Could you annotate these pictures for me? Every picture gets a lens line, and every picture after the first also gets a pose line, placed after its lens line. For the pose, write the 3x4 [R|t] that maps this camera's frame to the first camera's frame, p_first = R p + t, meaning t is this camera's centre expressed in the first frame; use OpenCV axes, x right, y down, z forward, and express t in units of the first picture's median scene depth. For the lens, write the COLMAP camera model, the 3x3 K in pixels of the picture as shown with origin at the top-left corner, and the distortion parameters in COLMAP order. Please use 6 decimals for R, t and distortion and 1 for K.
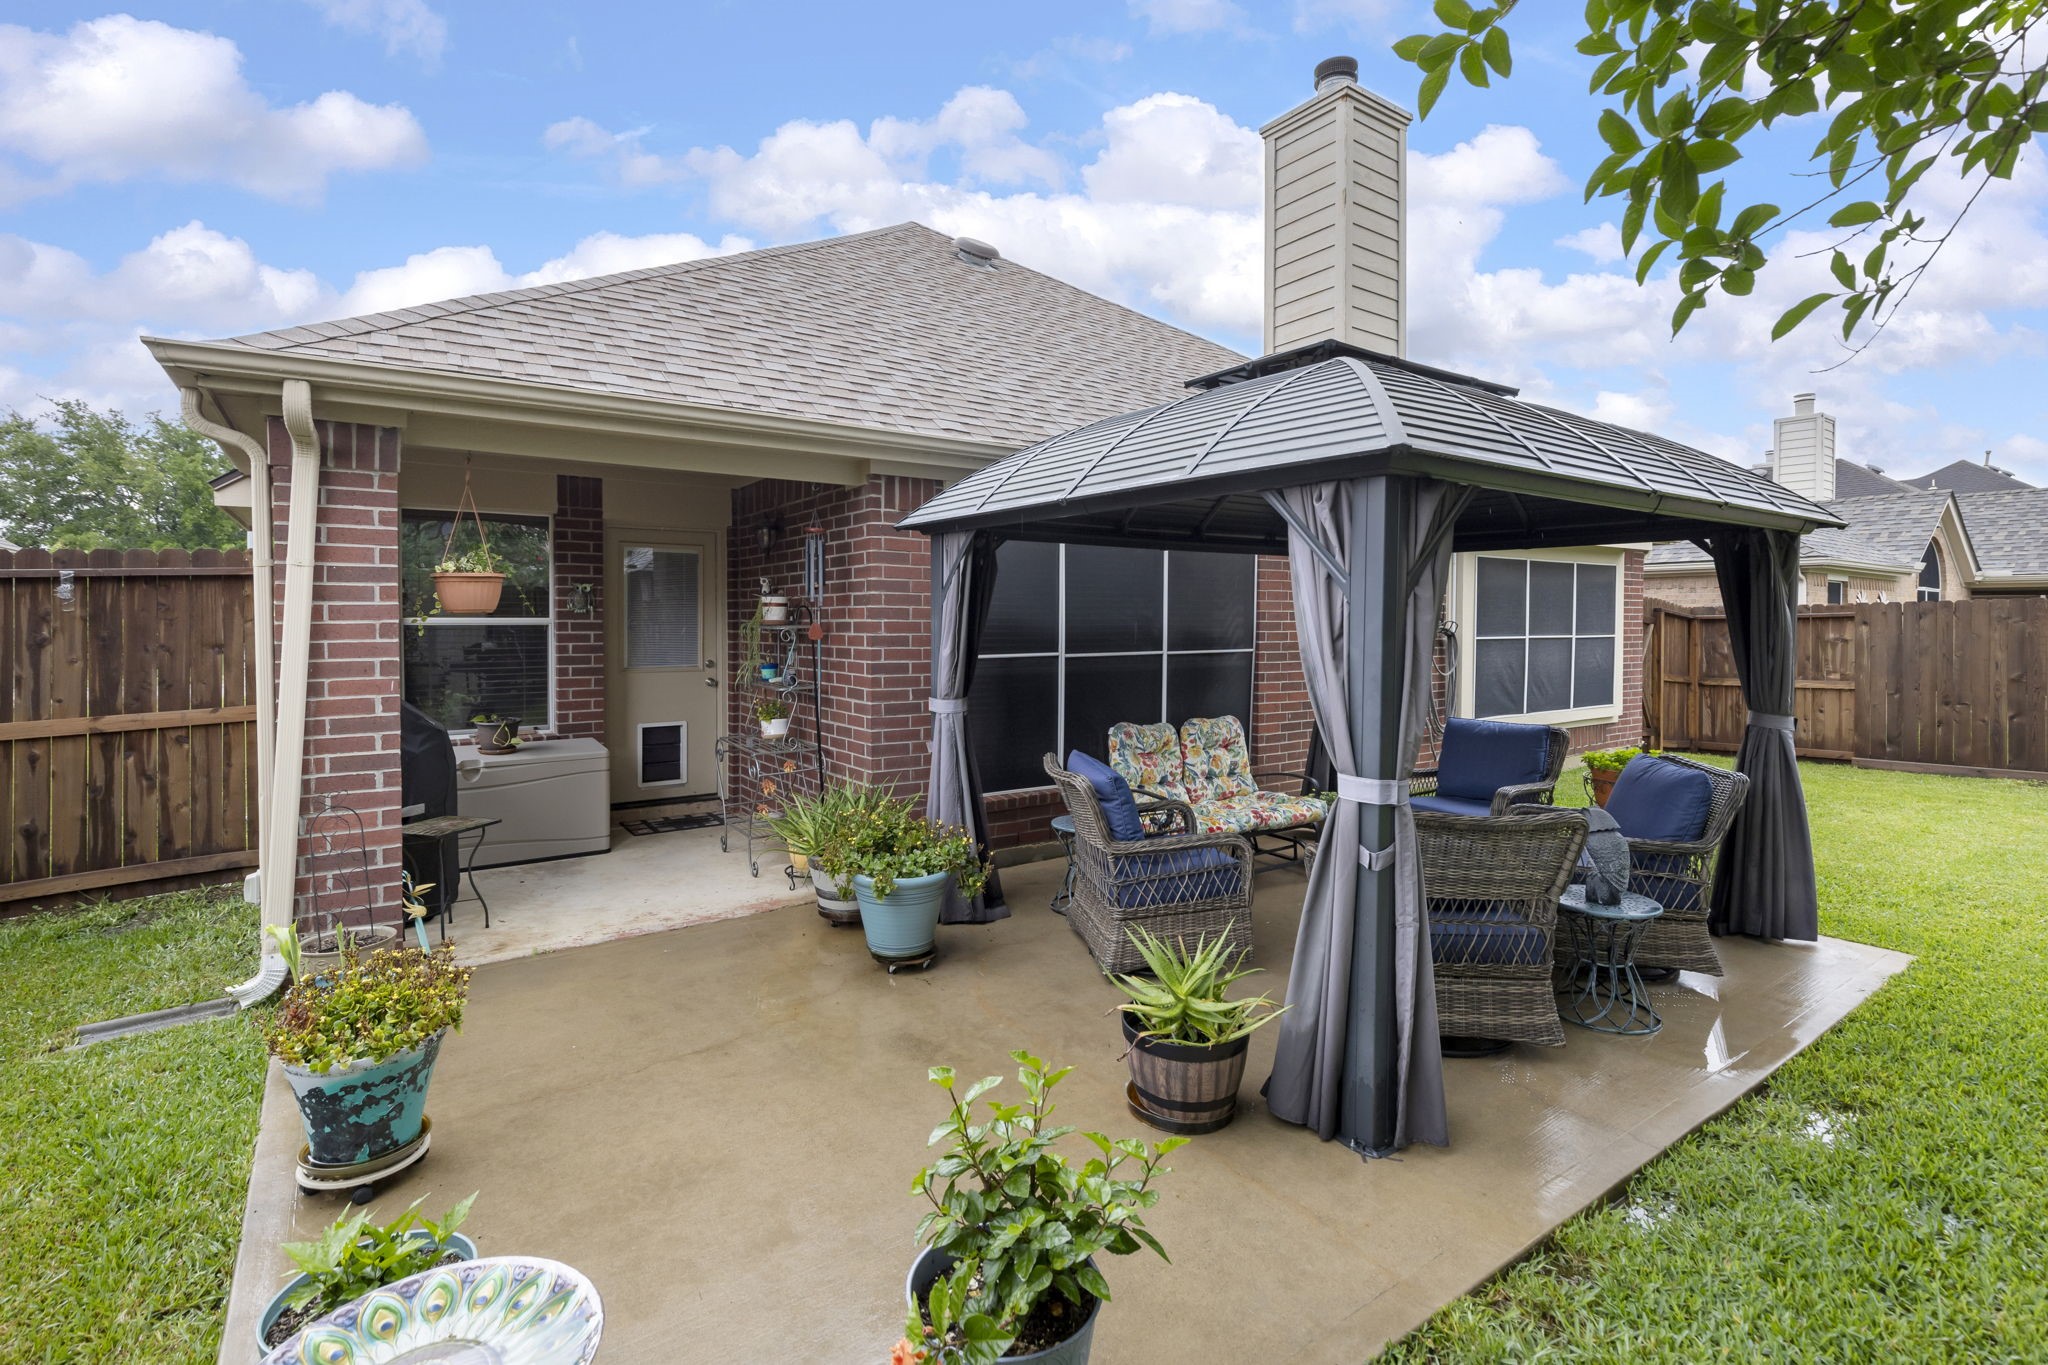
lens RADIAL K [[939.7, 0, 1027.8], [0, 939.7, 664.2], [0, 0, 1]] dist [0.008250, -0.000399]
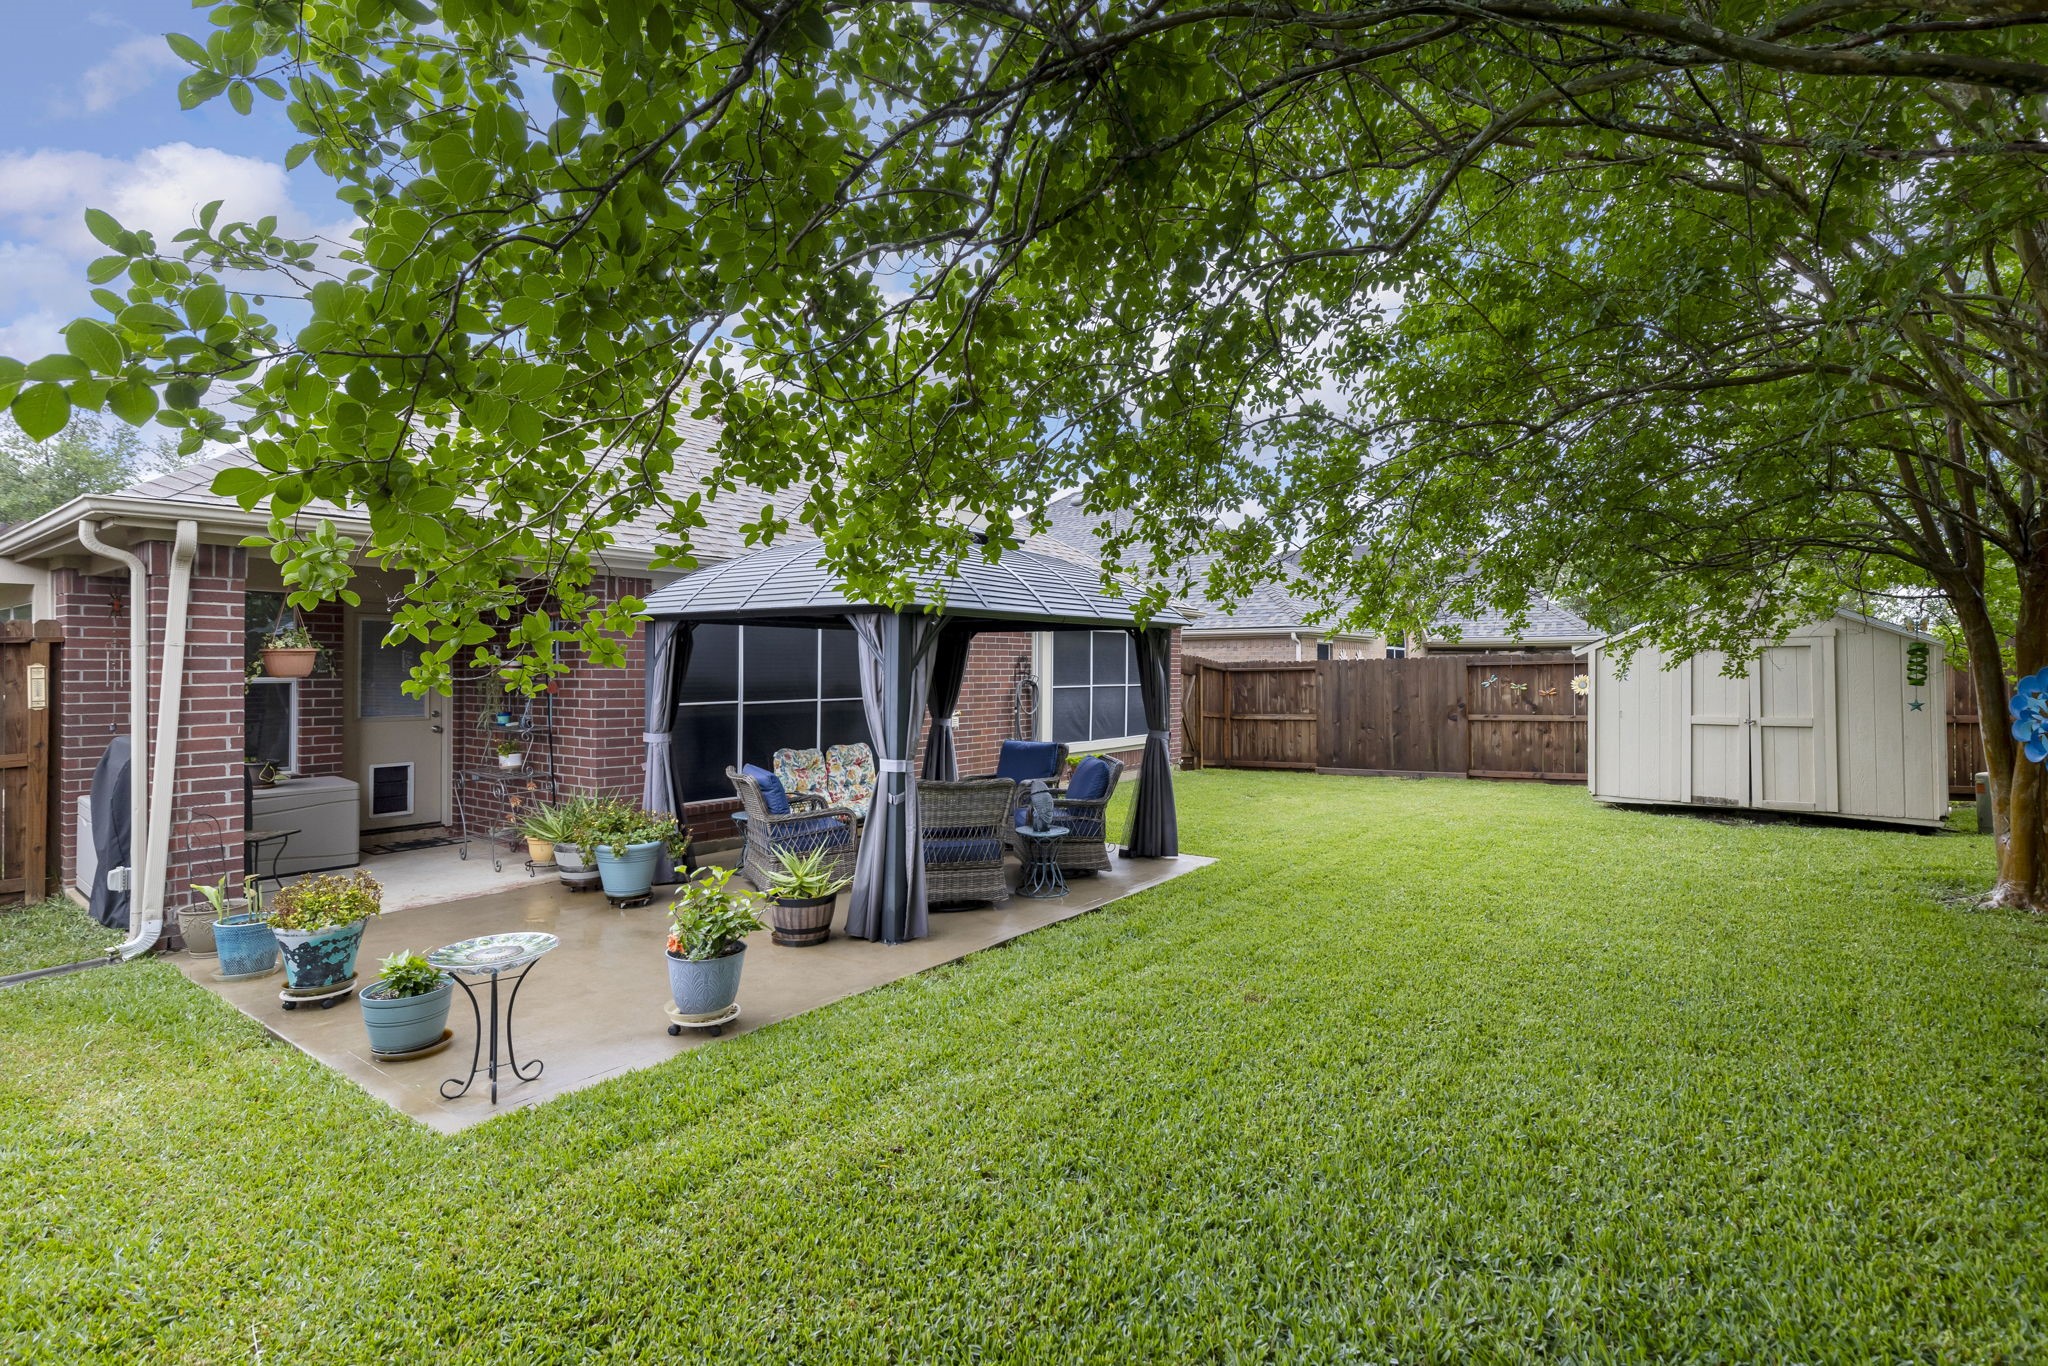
lens RADIAL K [[939.7, 0, 1027.8], [0, 939.7, 664.7], [0, 0, 1]] dist [0.008250, -0.000399]
pose [[0.948312, 0.000487, 0.317340, -0.003518], [0.015575, 0.998722, -0.048077, 0.010471], [-0.316958, 0.050535, 0.947092, -0.614185]]
